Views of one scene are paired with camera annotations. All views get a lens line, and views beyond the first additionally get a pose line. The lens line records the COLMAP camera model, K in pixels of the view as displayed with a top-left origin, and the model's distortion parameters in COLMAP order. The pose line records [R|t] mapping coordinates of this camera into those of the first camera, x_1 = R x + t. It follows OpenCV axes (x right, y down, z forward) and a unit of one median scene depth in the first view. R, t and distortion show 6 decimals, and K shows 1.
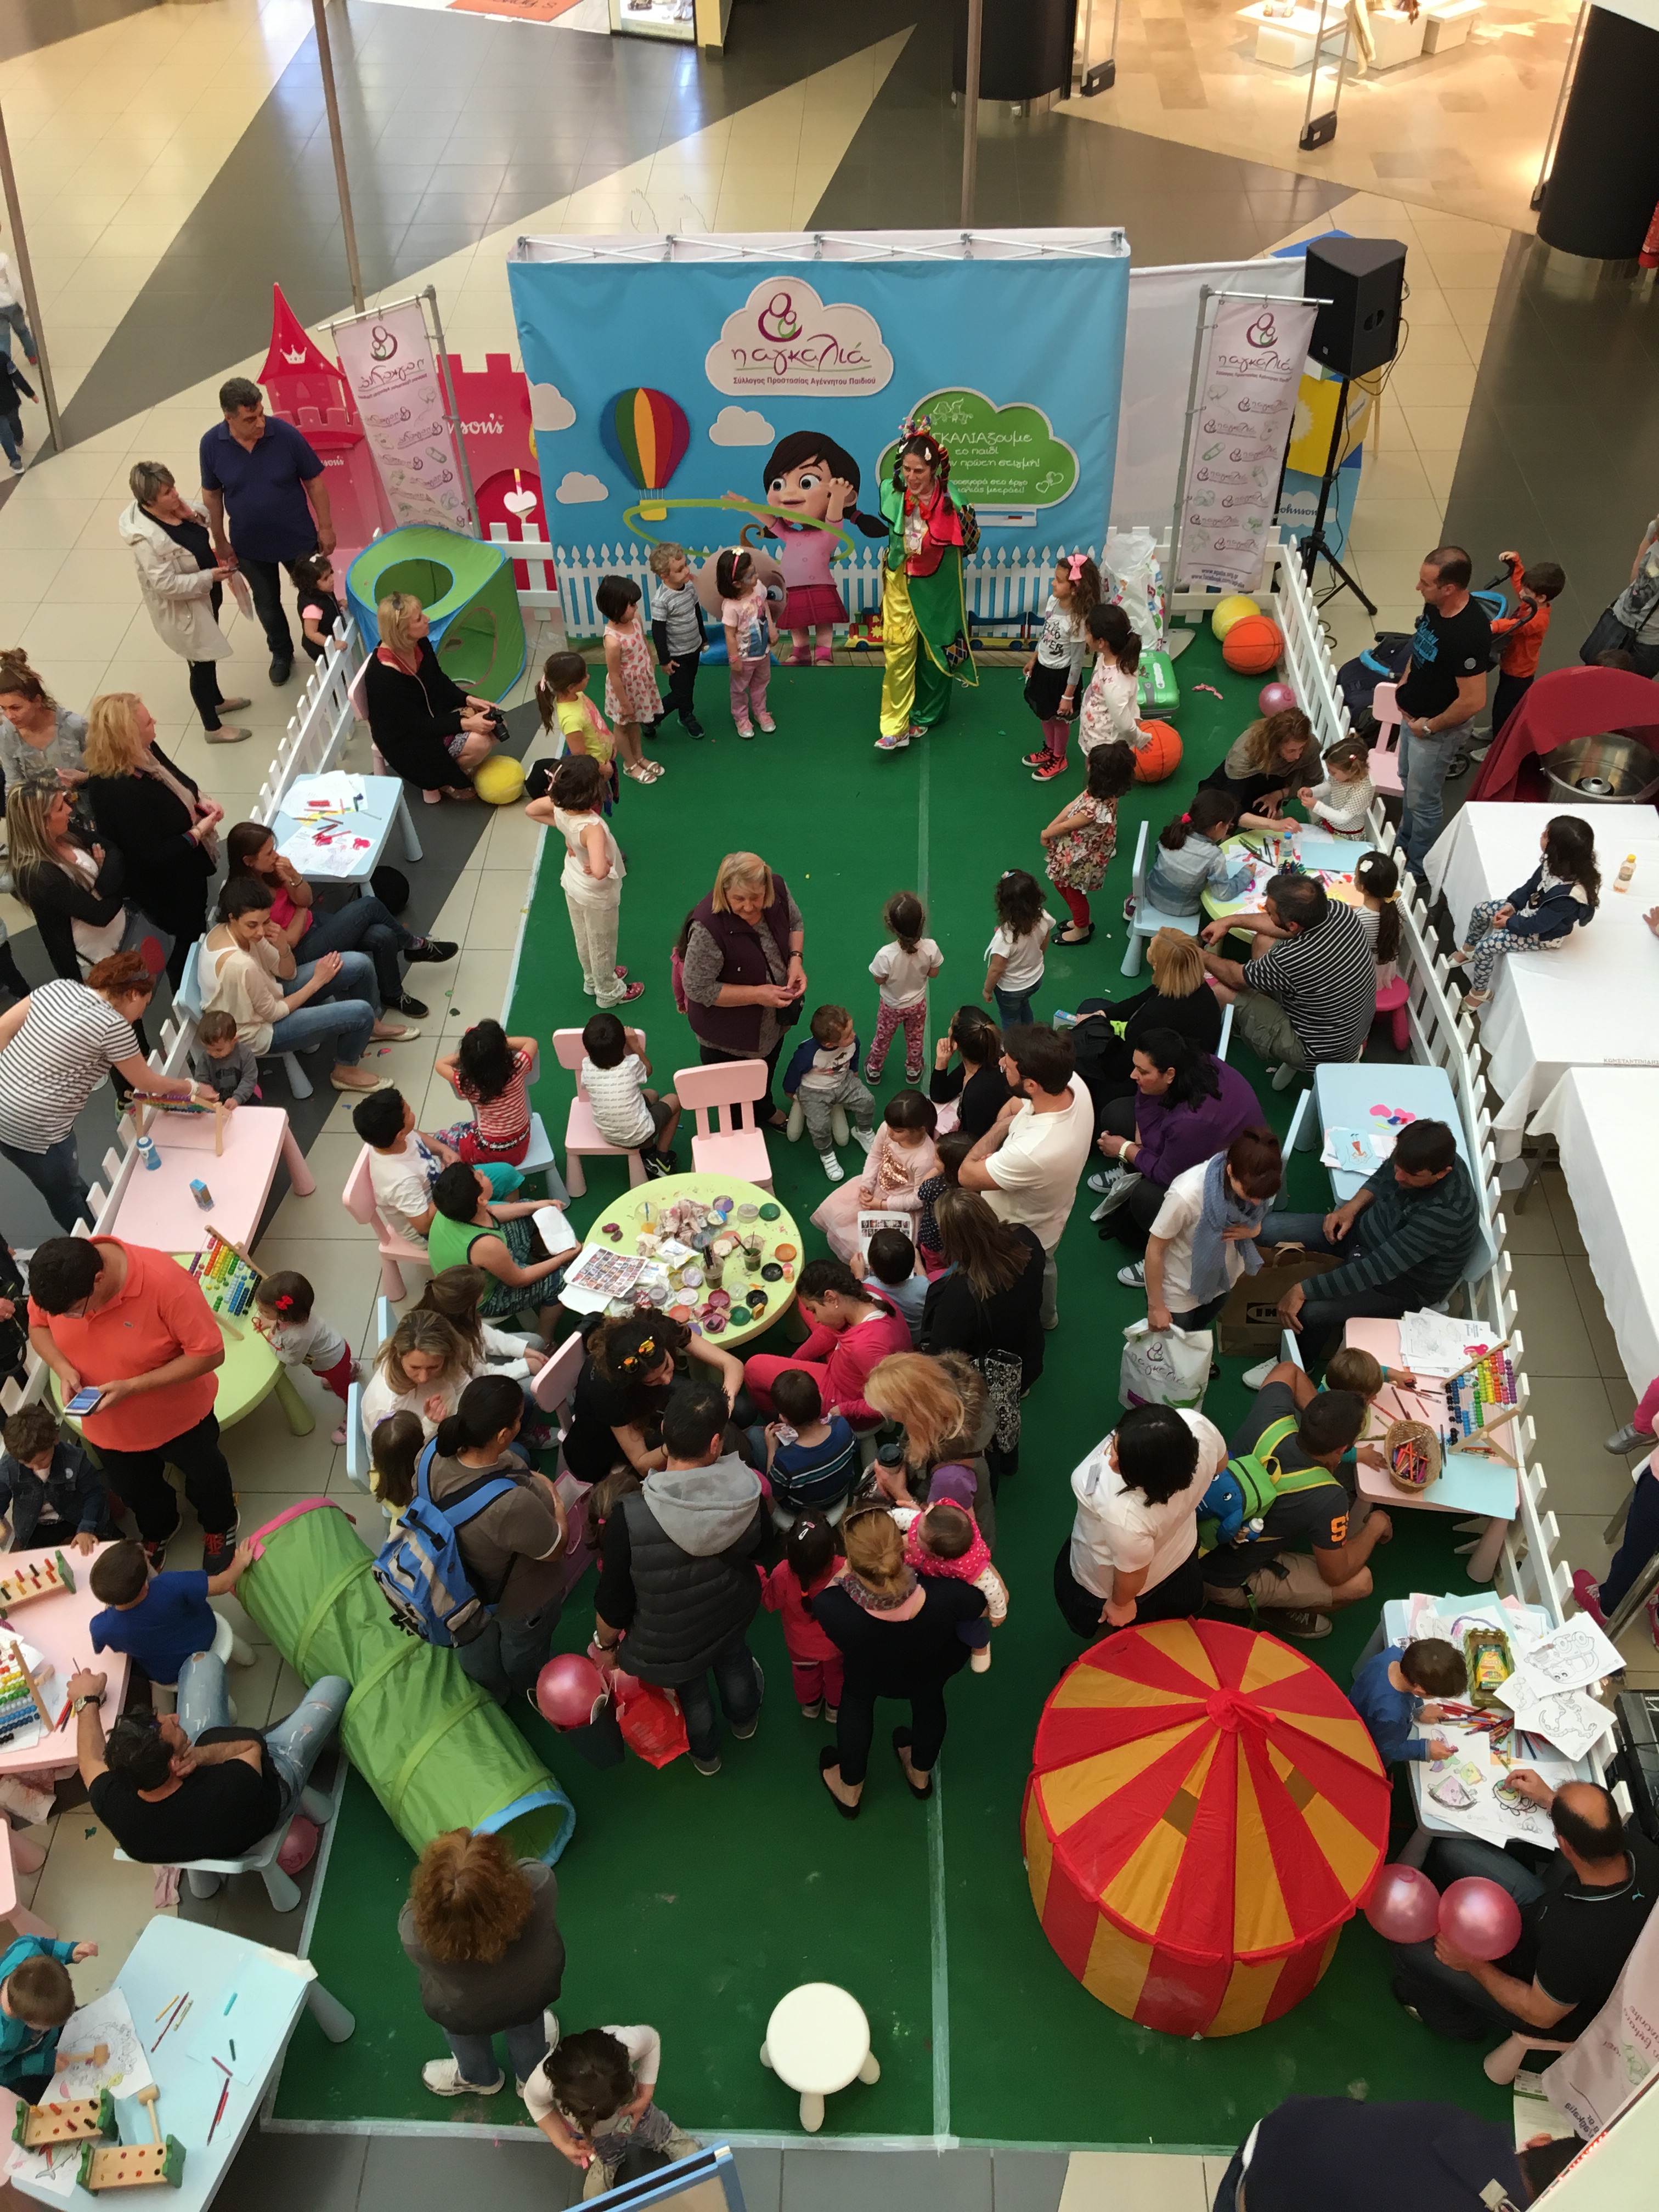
lens RADIAL K [[1858.4, 0, 820.9], [0, 1858.4, 1106.9], [0, 0, 1]] dist [0.074424, -0.113652]
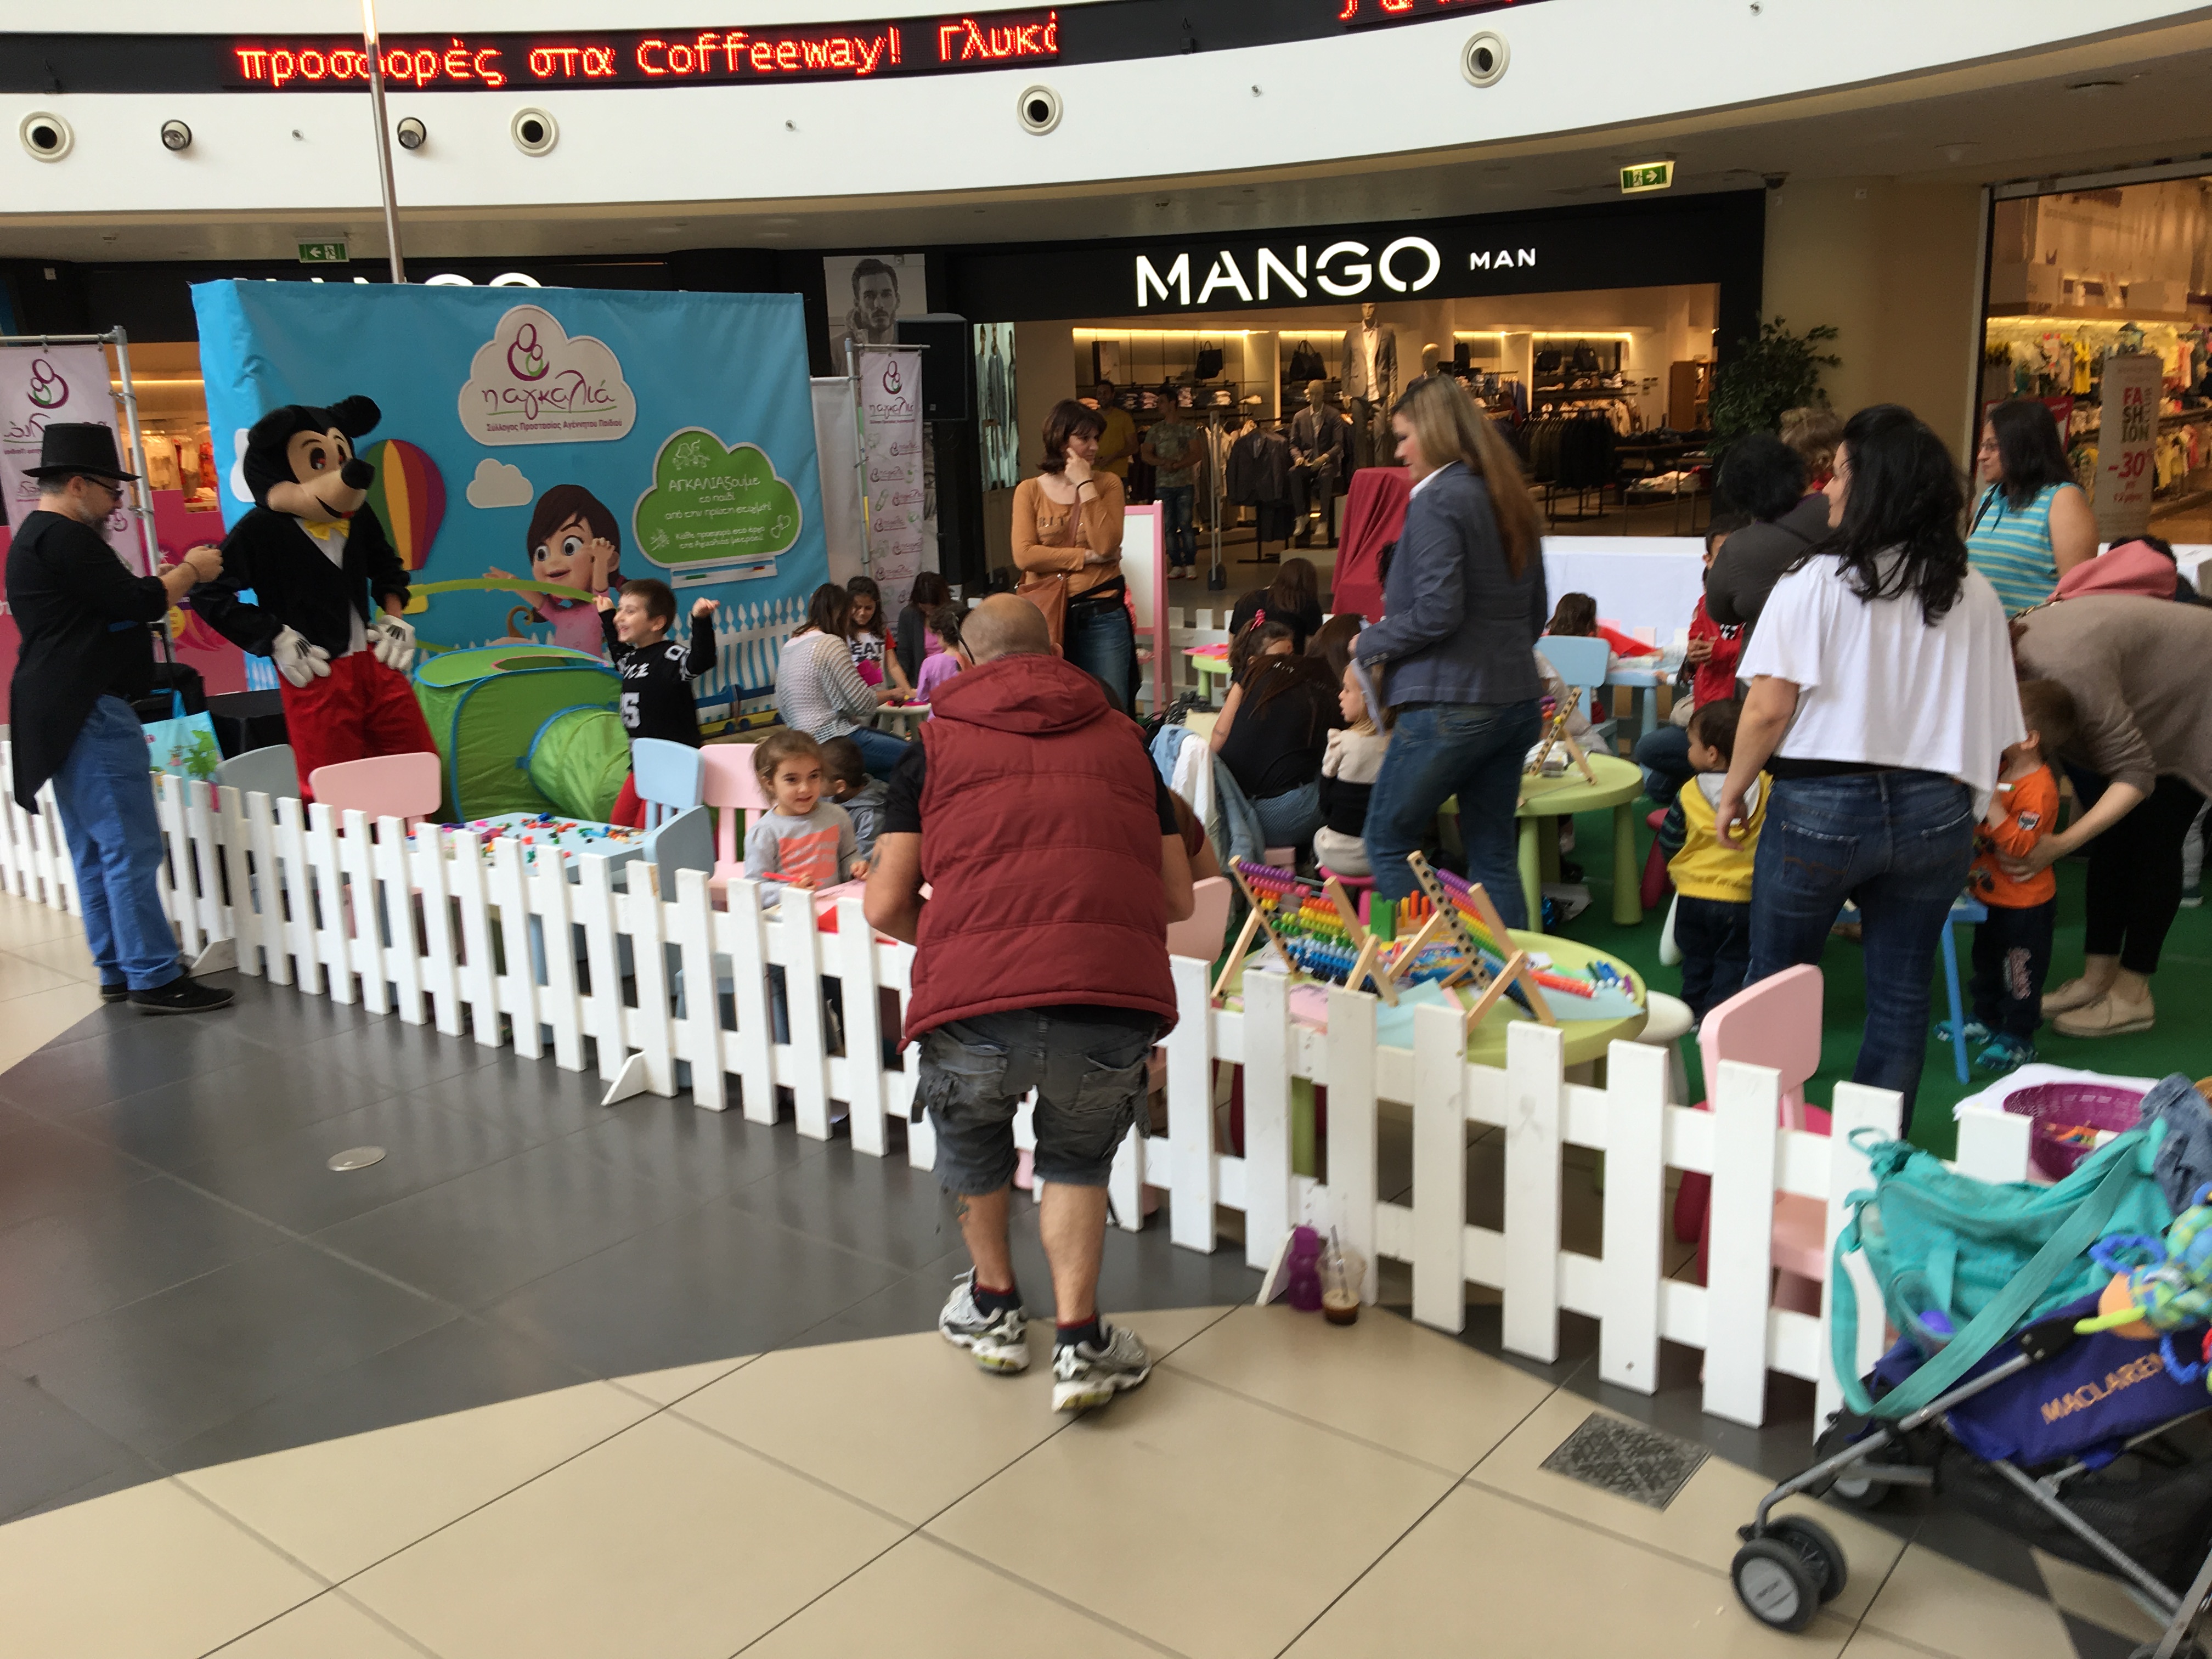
lens RADIAL K [[1858.4, 0, 1090.5], [0, 1858.4, 840.8], [0, 0, 1]] dist [0.074424, -0.113652]
pose [[0.598668, -0.184398, 0.779484, -0.569759], [0.597350, 0.751103, -0.281100, 0.159220], [-0.533639, 0.633910, 0.559811, 0.473955]]
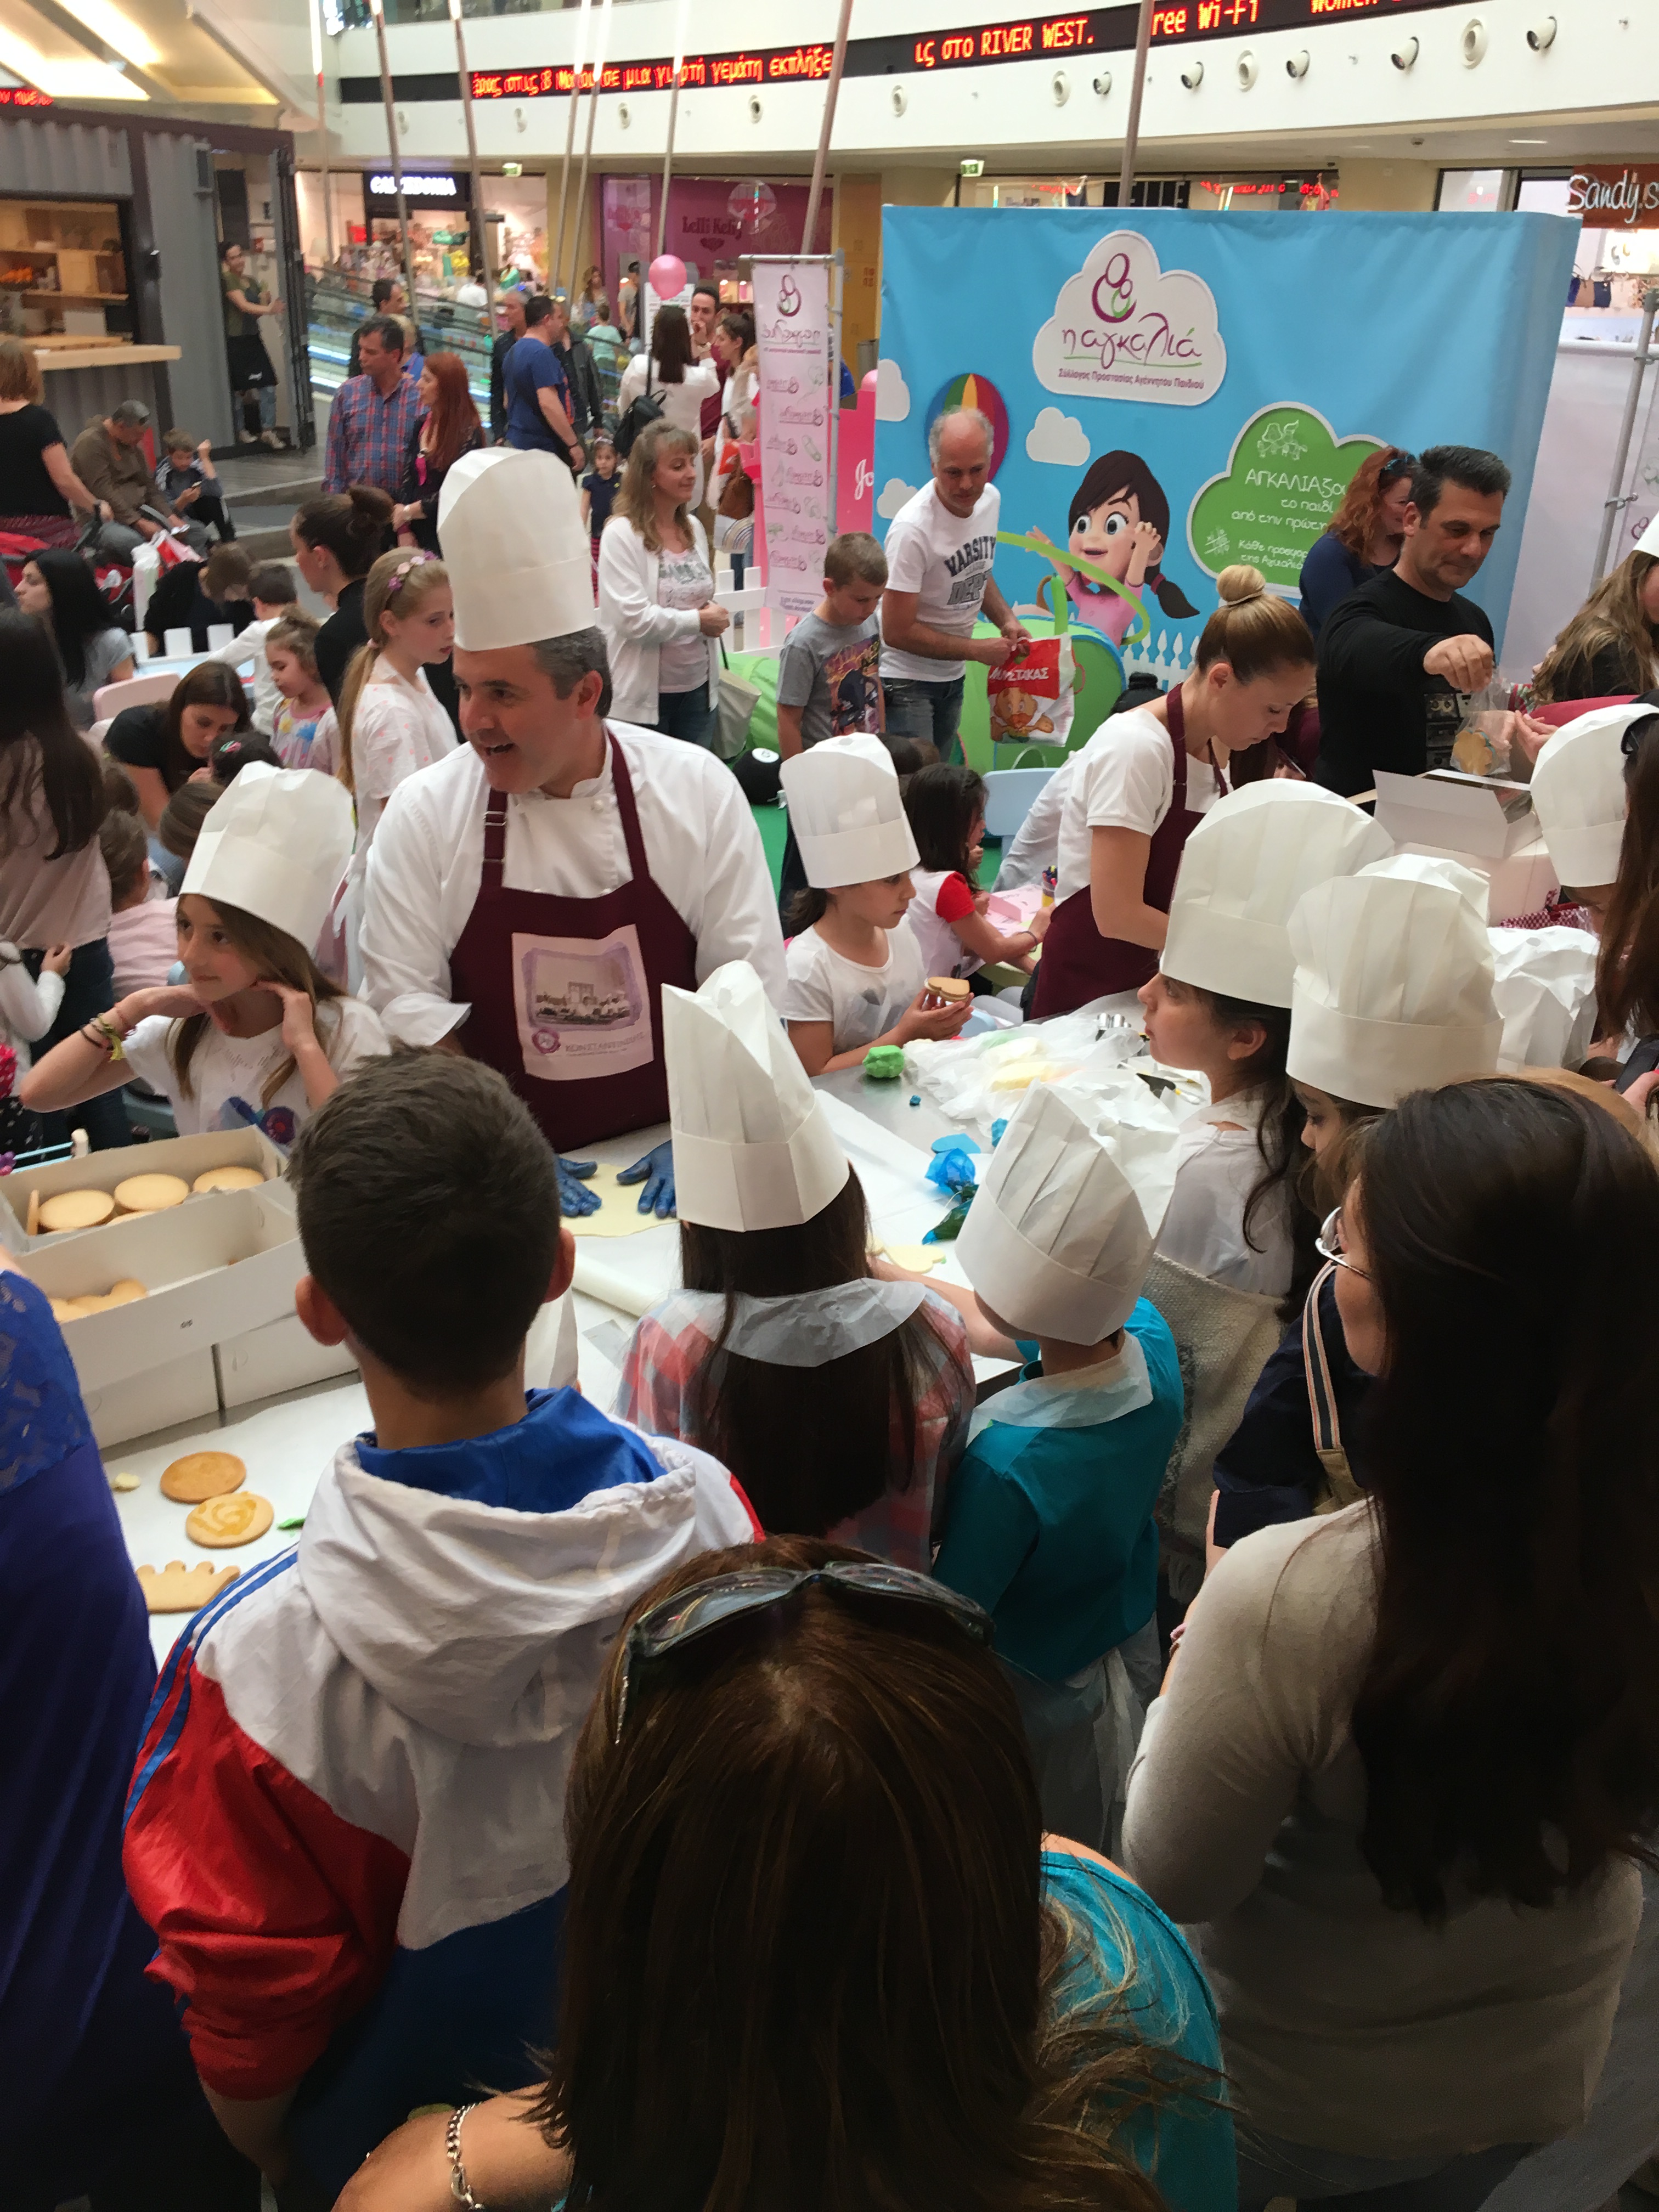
lens RADIAL K [[1858.4, 0, 825.6], [0, 1858.4, 1100.1], [0, 0, 1]] dist [0.074424, -0.113652]
pose [[0.703016, 0.332691, -0.628559, 0.470406], [-0.549432, 0.815249, -0.183011, 0.061288], [0.451546, 0.474010, 0.755924, 0.485676]]
